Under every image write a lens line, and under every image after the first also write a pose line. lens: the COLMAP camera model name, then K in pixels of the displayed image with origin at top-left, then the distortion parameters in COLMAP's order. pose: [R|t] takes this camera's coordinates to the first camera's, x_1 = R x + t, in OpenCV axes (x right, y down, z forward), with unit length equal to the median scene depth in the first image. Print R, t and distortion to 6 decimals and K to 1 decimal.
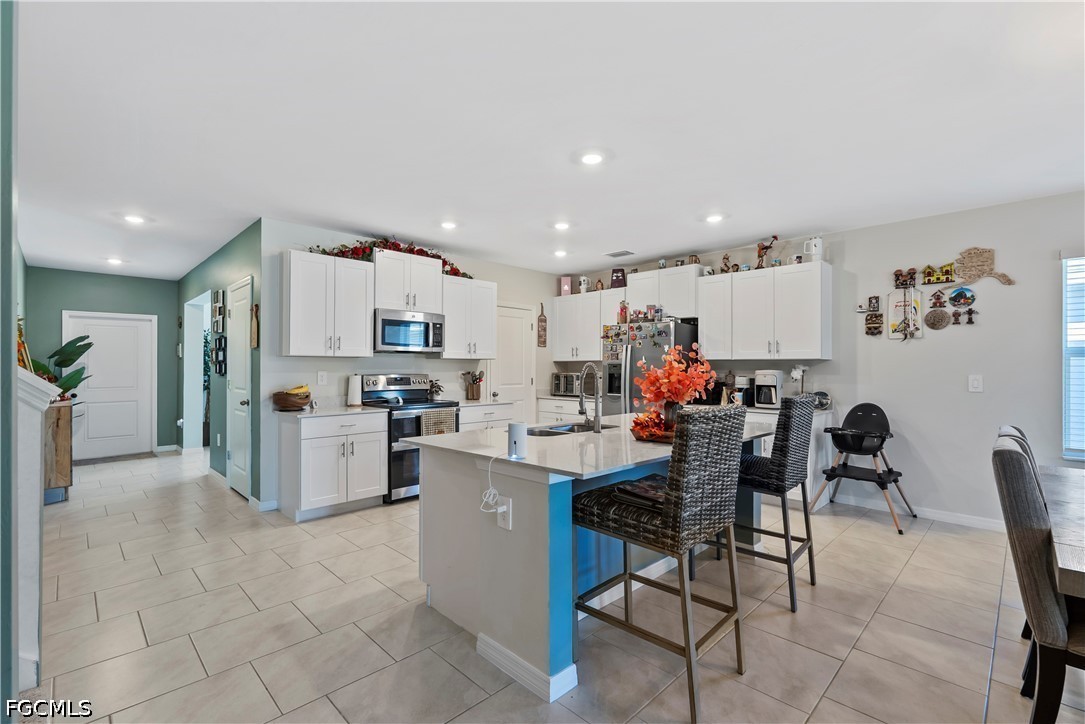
lens RADIAL K [[477.4, 0, 543.2], [0, 477.4, 362.2], [0, 0, 1]] dist [-0.010435, 0.001030]
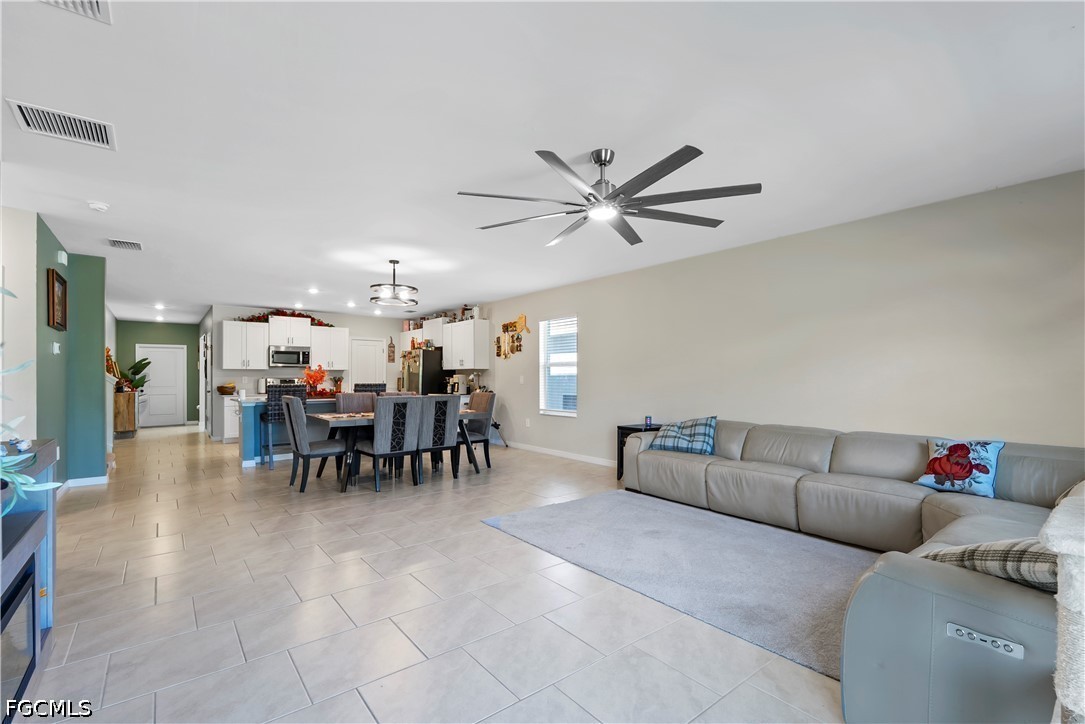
lens RADIAL K [[477.4, 0, 536.9], [0, 477.4, 365.5], [0, 0, 1]] dist [-0.010435, 0.001030]
pose [[0.993482, -0.006693, -0.113789, 0.921972], [0.005012, 0.999874, -0.015050, 0.009473], [0.113876, 0.014381, 0.993391, -0.809625]]
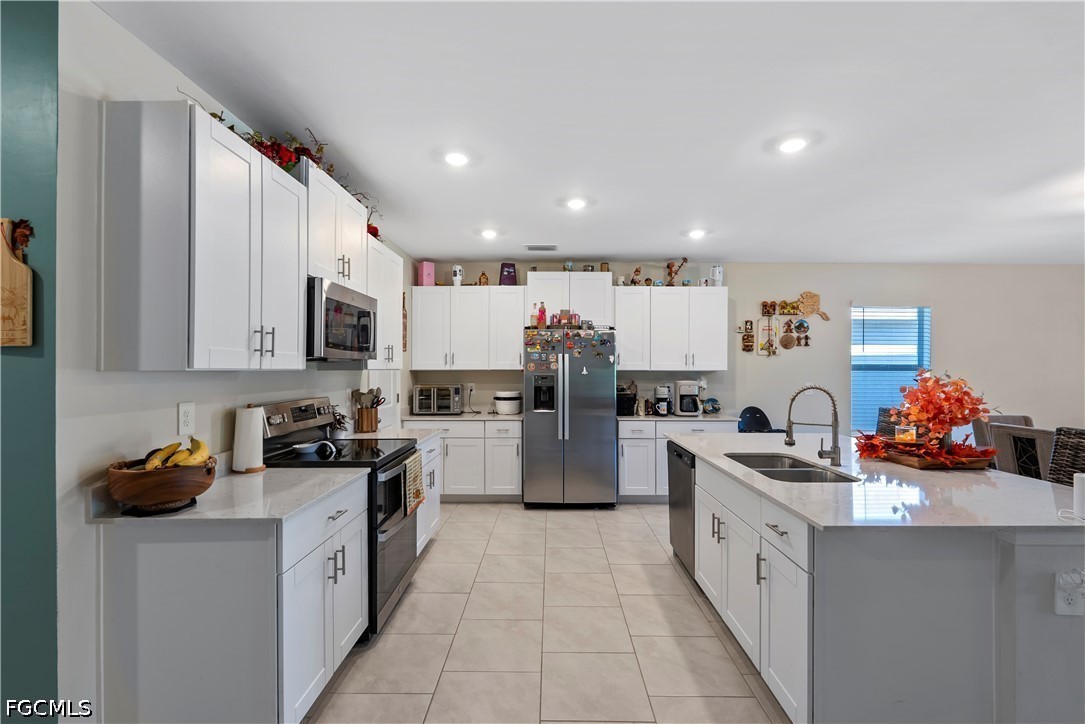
lens RADIAL K [[477.4, 0, 543.8], [0, 477.4, 366.1], [0, 0, 1]] dist [-0.010435, 0.001030]
pose [[0.714724, 0.002500, 0.699402, -0.479303], [-0.006332, 0.999976, 0.002896, -0.016358], [-0.699378, -0.006498, 0.714722, 0.410575]]
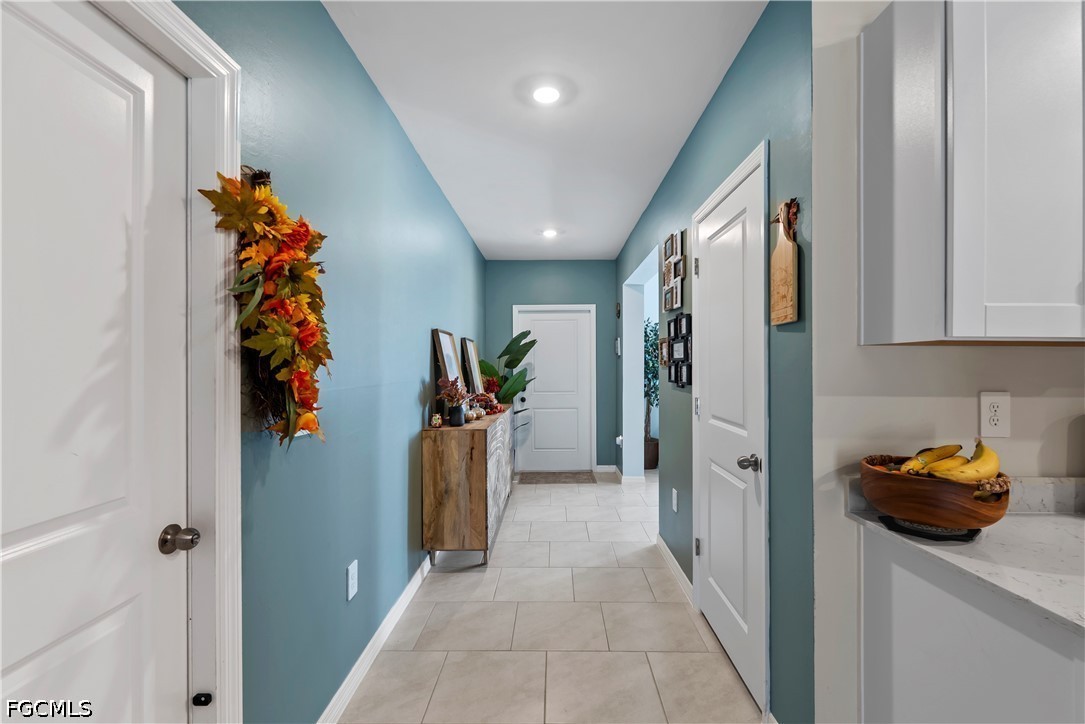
lens RADIAL K [[477.4, 0, 549.5], [0, 477.4, 363.7], [0, 0, 1]] dist [-0.010435, 0.001030]
pose [[0.698642, -0.001290, -0.715471, -0.399454], [0.007682, 0.999954, 0.005698, -0.002864], [0.715431, -0.009477, 0.698620, 0.522404]]
